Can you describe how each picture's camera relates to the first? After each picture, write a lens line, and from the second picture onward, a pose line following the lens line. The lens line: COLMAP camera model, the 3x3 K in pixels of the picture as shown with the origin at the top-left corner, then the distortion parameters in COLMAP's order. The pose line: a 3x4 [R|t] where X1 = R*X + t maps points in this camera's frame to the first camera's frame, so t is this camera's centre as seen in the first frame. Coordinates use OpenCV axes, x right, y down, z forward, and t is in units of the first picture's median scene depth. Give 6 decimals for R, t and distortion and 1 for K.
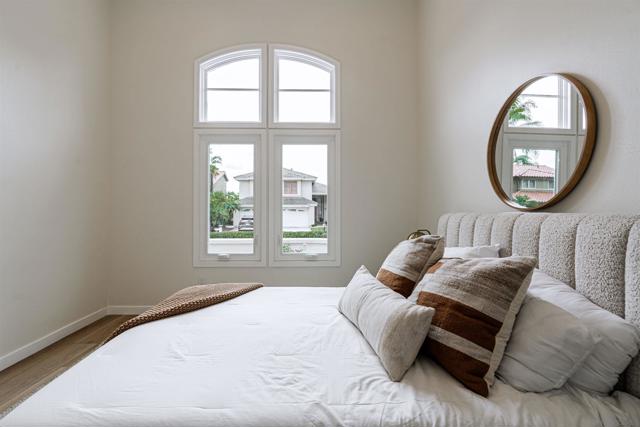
lens RADIAL K [[294.9, 0, 320.3], [0, 294.9, 209.7], [0, 0, 1]] dist [-0.003690, -0.000358]
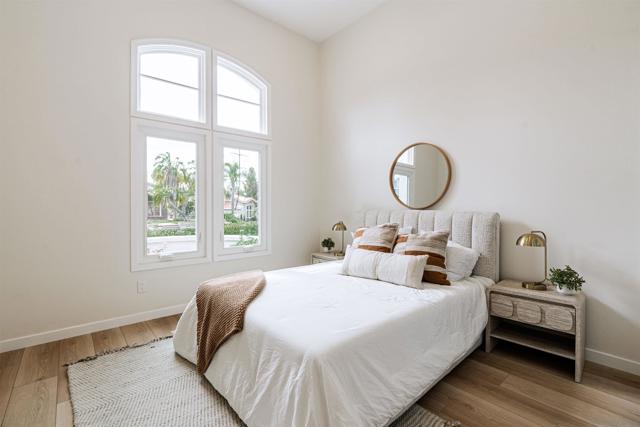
lens RADIAL K [[294.9, 0, 320.3], [0, 294.9, 209.7], [0, 0, 1]] dist [-0.003690, -0.000358]
pose [[0.765165, -0.007252, 0.643794, -0.561728], [-0.003628, 0.999872, 0.015575, -0.010878], [-0.643824, -0.014253, 0.765040, -0.053883]]
